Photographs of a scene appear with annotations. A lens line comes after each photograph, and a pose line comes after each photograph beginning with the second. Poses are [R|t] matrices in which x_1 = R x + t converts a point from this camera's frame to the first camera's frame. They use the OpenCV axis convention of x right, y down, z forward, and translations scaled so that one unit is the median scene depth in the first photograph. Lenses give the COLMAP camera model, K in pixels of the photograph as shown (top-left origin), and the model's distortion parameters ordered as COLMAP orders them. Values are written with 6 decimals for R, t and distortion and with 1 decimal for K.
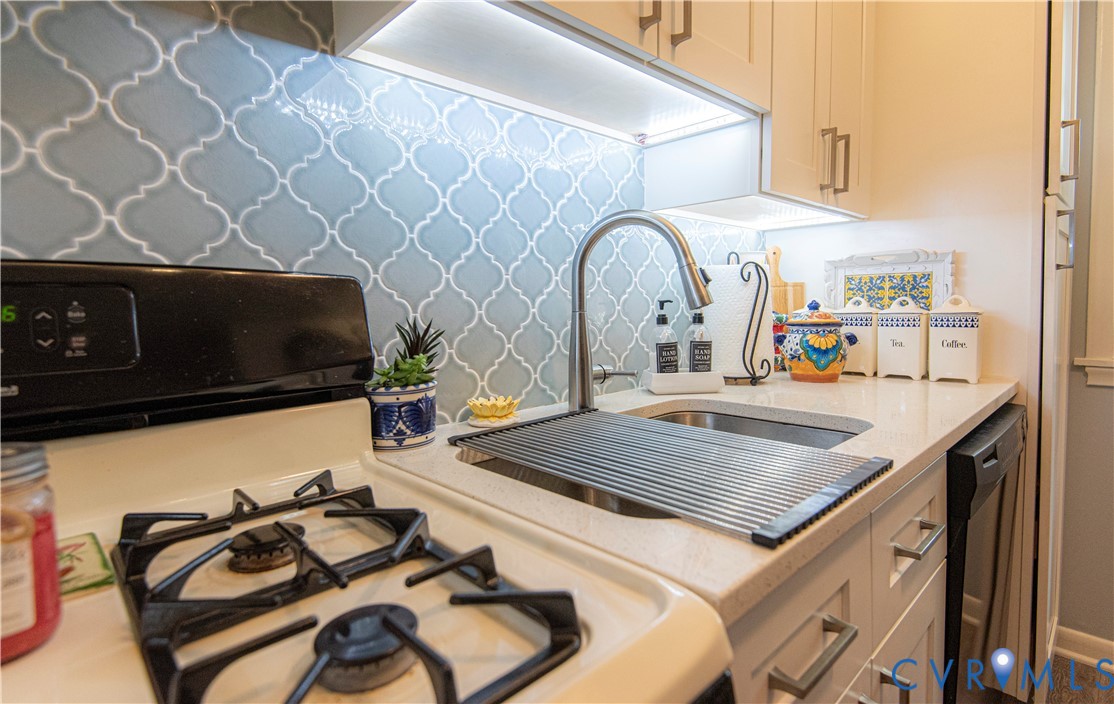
lens RADIAL K [[552.2, 0, 542.7], [0, 552.2, 299.8], [0, 0, 1]] dist [-0.000918, -0.000694]
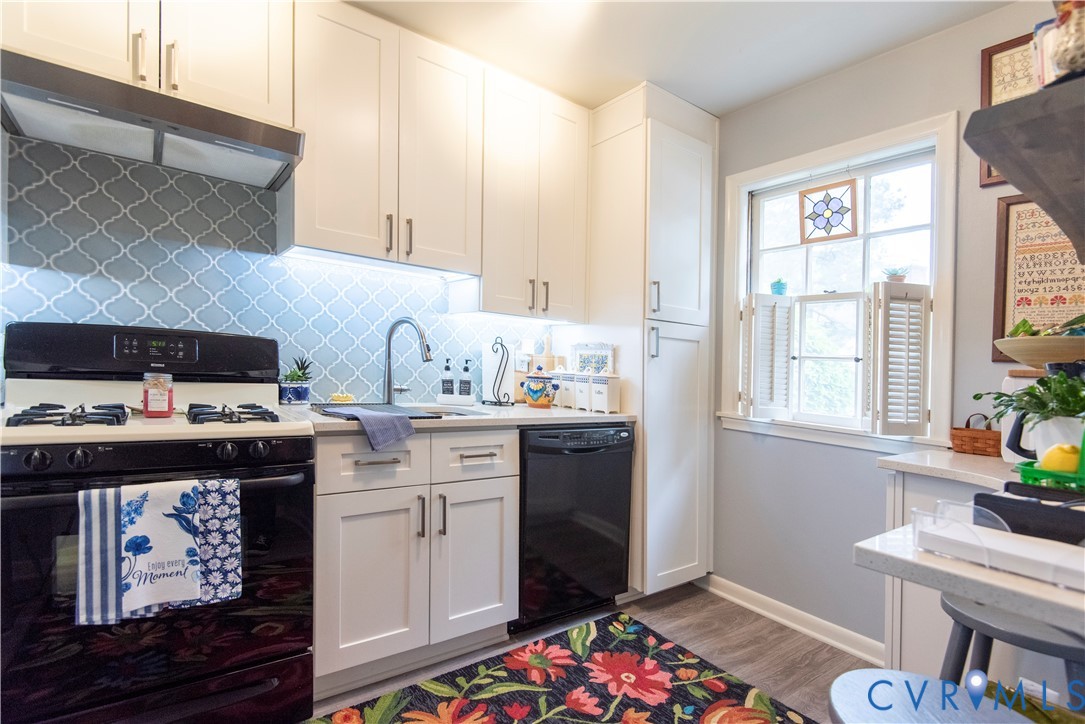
lens RADIAL K [[530.1, 0, 541.9], [0, 530.1, 364.7], [0, 0, 1]] dist [0.000615, -0.000144]
pose [[0.991866, 0.075674, -0.102353, 0.940658], [-0.074368, 0.997094, 0.016522, -0.043071], [0.103306, -0.008775, 0.994611, -1.114671]]
